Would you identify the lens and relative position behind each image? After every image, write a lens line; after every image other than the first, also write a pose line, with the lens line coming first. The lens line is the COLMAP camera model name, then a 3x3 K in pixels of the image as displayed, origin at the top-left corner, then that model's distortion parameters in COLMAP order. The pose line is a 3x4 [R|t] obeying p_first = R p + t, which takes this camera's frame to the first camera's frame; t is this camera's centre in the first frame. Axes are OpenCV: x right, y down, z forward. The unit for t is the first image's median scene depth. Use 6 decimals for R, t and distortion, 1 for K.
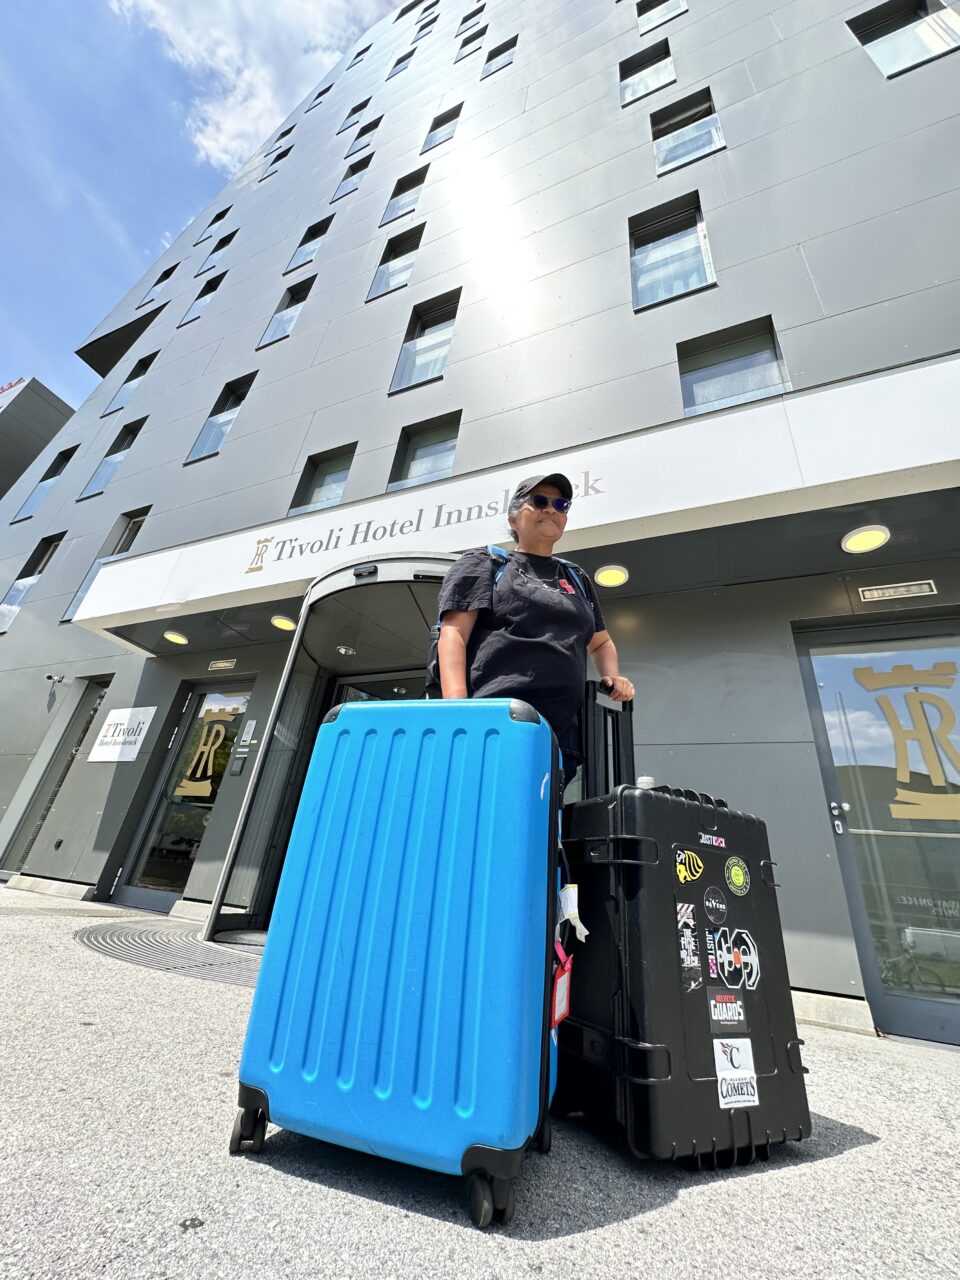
lens RADIAL K [[518.3, 0, 480.0], [0, 518.3, 640.0], [0, 0, 1]] dist [-0.000919, -0.000023]
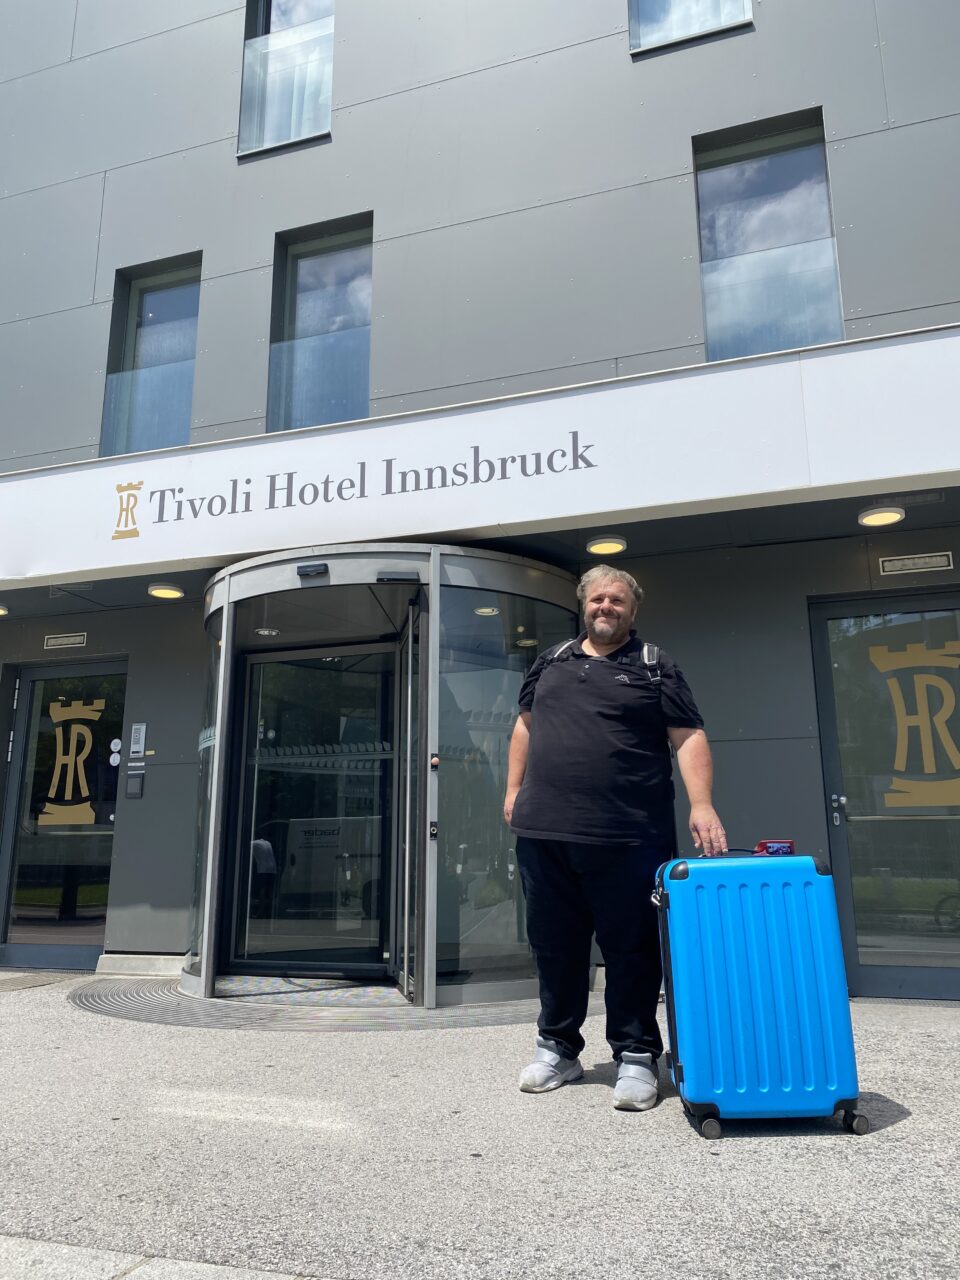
lens RADIAL K [[970.1, 0, 480.0], [0, 970.1, 640.0], [0, 0, 1]] dist [0.022426, -0.004667]
pose [[0.991024, -0.086902, 0.101588, -0.104353], [0.059956, 0.968104, 0.243267, -0.320370], [-0.119488, -0.234993, 0.964625, -0.443090]]
